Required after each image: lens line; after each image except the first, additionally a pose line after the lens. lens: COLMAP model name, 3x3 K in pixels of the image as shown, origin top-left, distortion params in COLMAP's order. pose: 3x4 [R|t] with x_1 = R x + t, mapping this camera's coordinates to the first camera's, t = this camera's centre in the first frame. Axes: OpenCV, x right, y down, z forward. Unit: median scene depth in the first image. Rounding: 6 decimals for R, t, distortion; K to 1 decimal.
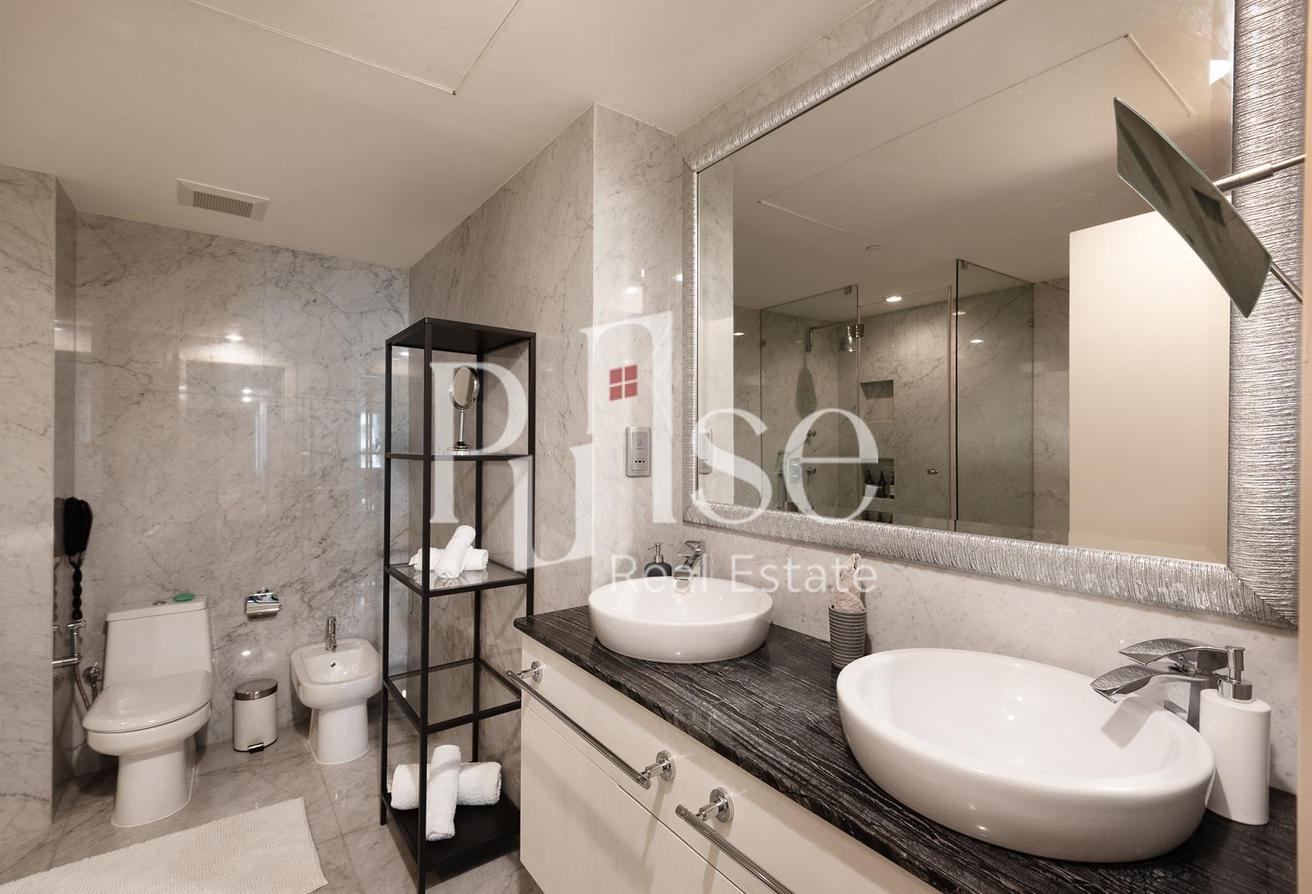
lens RADIAL K [[590.6, 0, 658.4], [0, 590.6, 443.7], [0, 0, 1]] dist [0.008395, -0.000877]
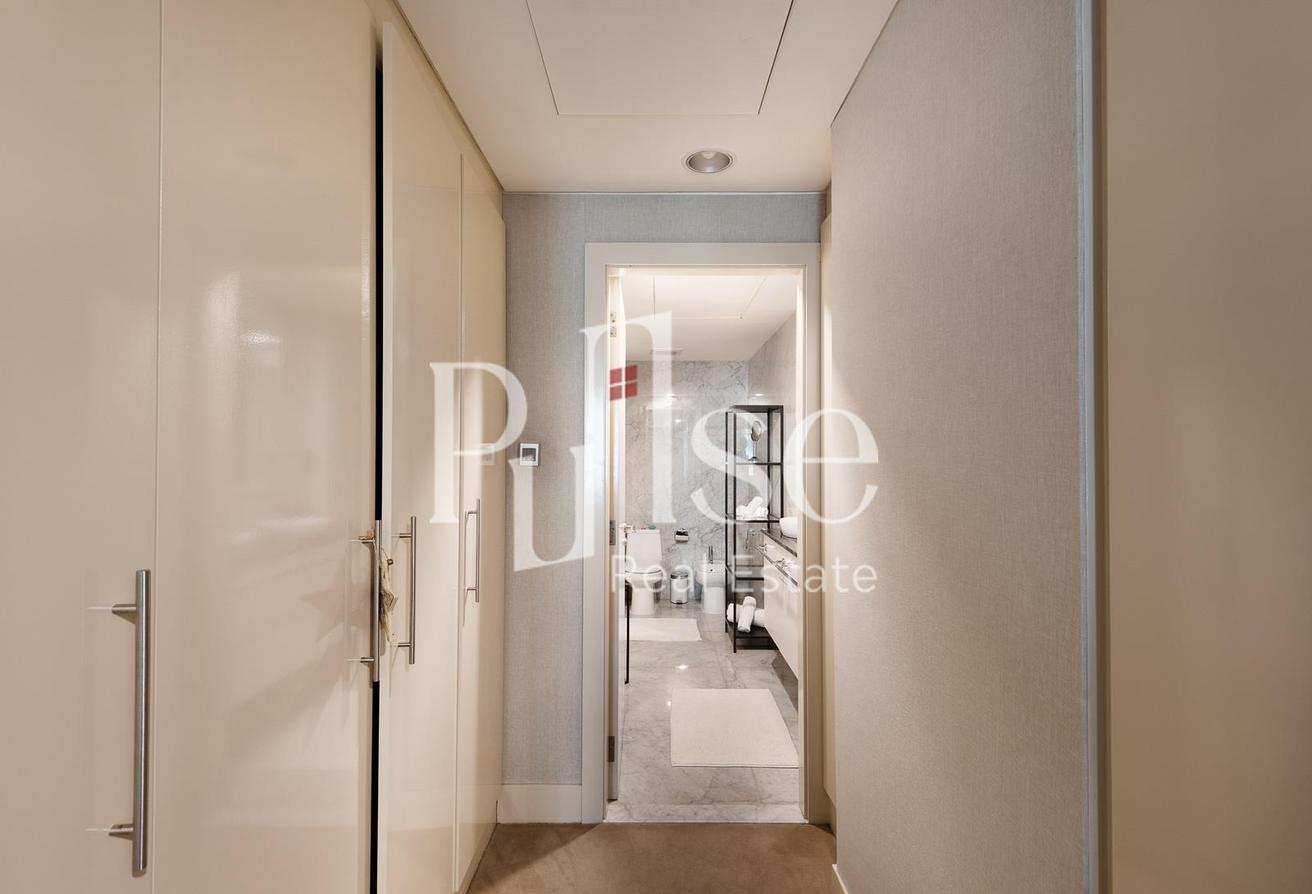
lens RADIAL K [[590.6, 0, 656.0], [0, 590.6, 448.3], [0, 0, 1]] dist [0.008395, -0.000877]
pose [[0.796720, -0.007538, -0.604302, 0.533411], [0.002600, 0.999956, -0.009046, -0.014356], [0.604343, 0.005636, 0.796704, -0.730944]]
